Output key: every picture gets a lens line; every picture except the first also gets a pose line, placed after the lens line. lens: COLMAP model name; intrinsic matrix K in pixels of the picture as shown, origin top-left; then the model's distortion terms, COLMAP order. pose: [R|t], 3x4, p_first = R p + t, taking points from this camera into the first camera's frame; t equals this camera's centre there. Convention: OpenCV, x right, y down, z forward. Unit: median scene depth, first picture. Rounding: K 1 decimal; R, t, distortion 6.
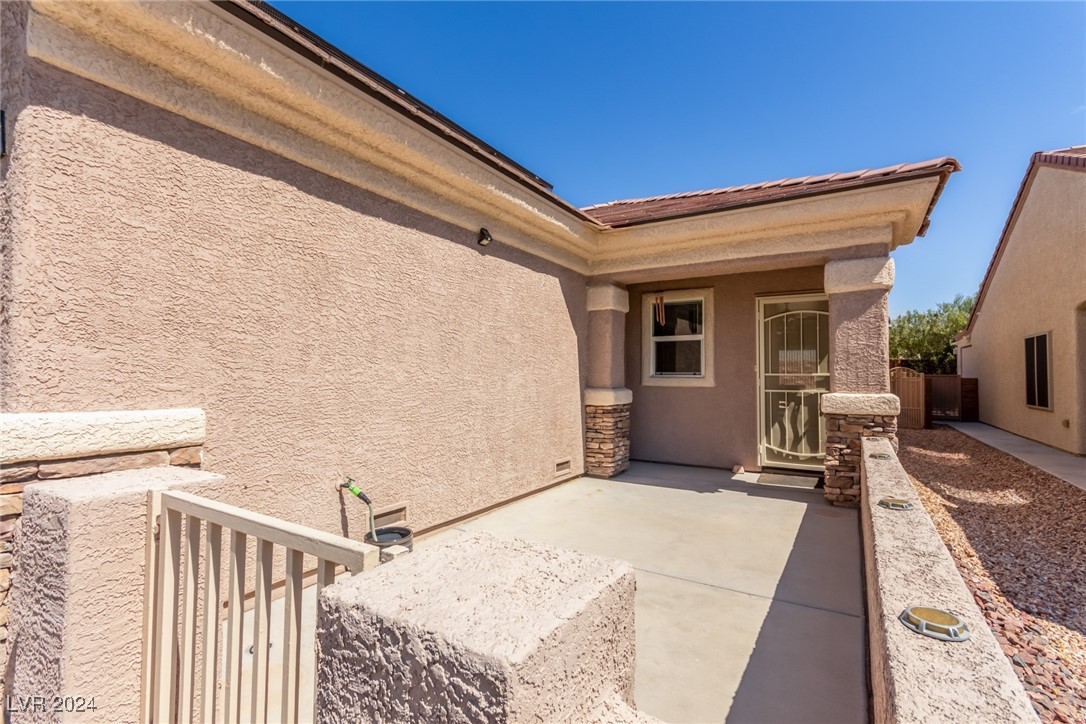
lens RADIAL K [[503.5, 0, 547.6], [0, 503.5, 360.6], [0, 0, 1]] dist [0.004010, 0.000018]
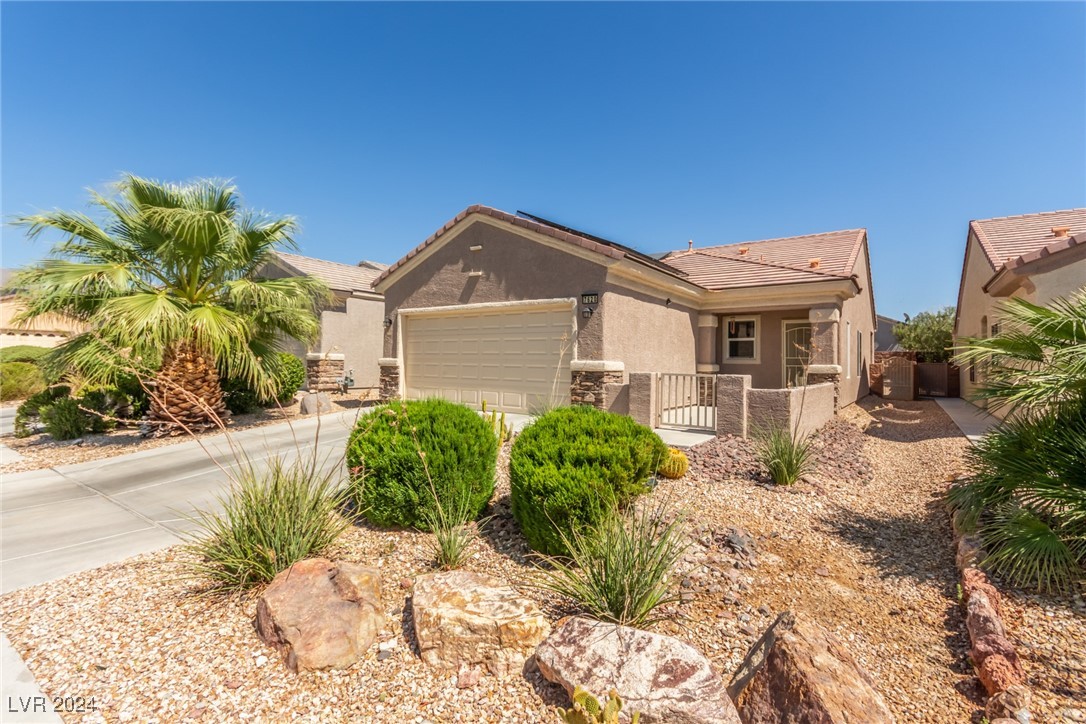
lens RADIAL K [[510.1, 0, 548.0], [0, 510.1, 351.4], [0, 0, 1]] dist [0.003665, 0.000289]
pose [[0.997245, 0.007422, -0.073799, -0.477823], [-0.007319, 0.999972, 0.001675, 0.006177], [0.073810, -0.001130, 0.997272, -1.431708]]
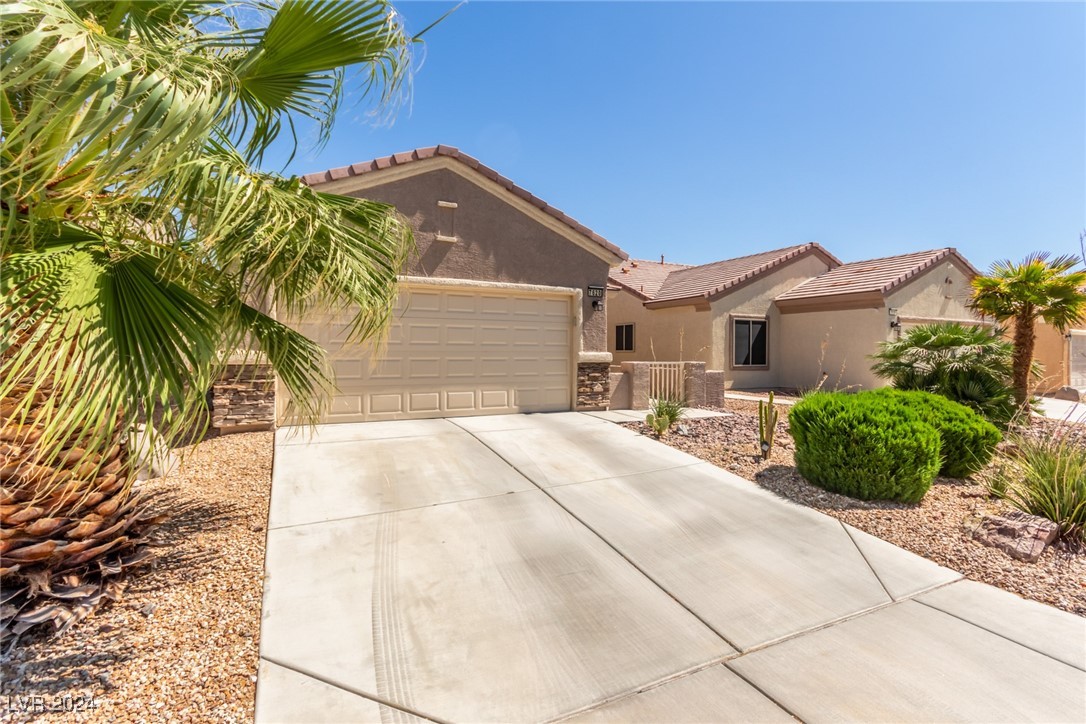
lens RADIAL K [[510.1, 0, 548.0], [0, 510.1, 351.4], [0, 0, 1]] dist [0.003665, 0.000289]
pose [[0.536688, -0.004165, 0.843770, -2.158305], [-0.023790, 0.999516, 0.020065, 0.004310], [-0.843445, -0.030842, 0.536329, -0.456749]]
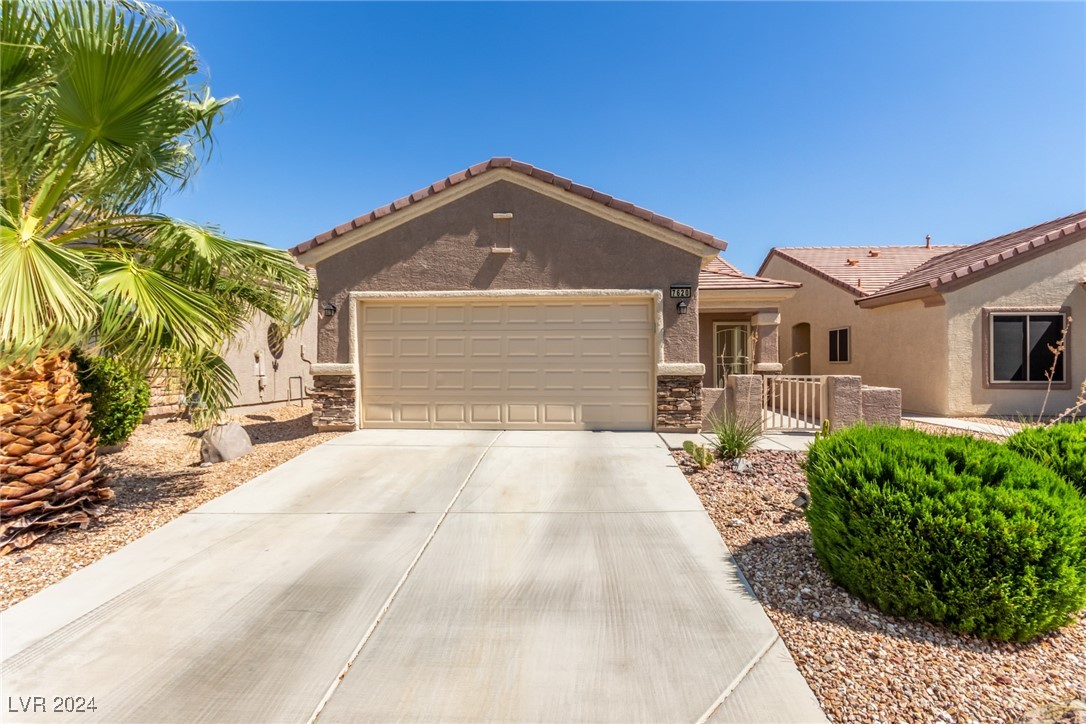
lens RADIAL K [[503.5, 0, 547.6], [0, 503.5, 360.6], [0, 0, 1]] dist [0.004010, 0.000018]
pose [[0.890634, -0.004749, 0.454696, -1.553736], [-0.005014, 0.999782, 0.020264, 0.002778], [-0.454693, -0.020327, 0.890416, -0.801512]]
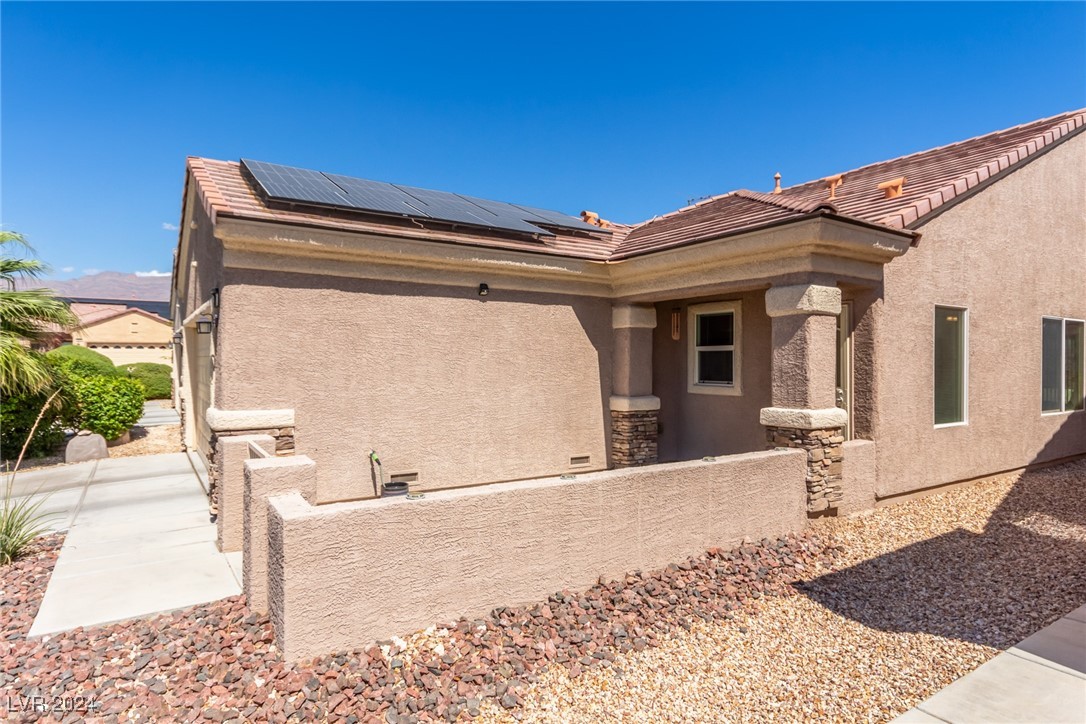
lens RADIAL K [[619.0, 0, 543.0], [0, 619.0, 362.0], [0, 0, 1]] dist [-0.002354, 0.000086]
pose [[0.899366, -0.004035, -0.437177, 0.684969], [0.016901, 0.999531, 0.025544, -0.075548], [0.436869, -0.030363, 0.899012, -0.424236]]
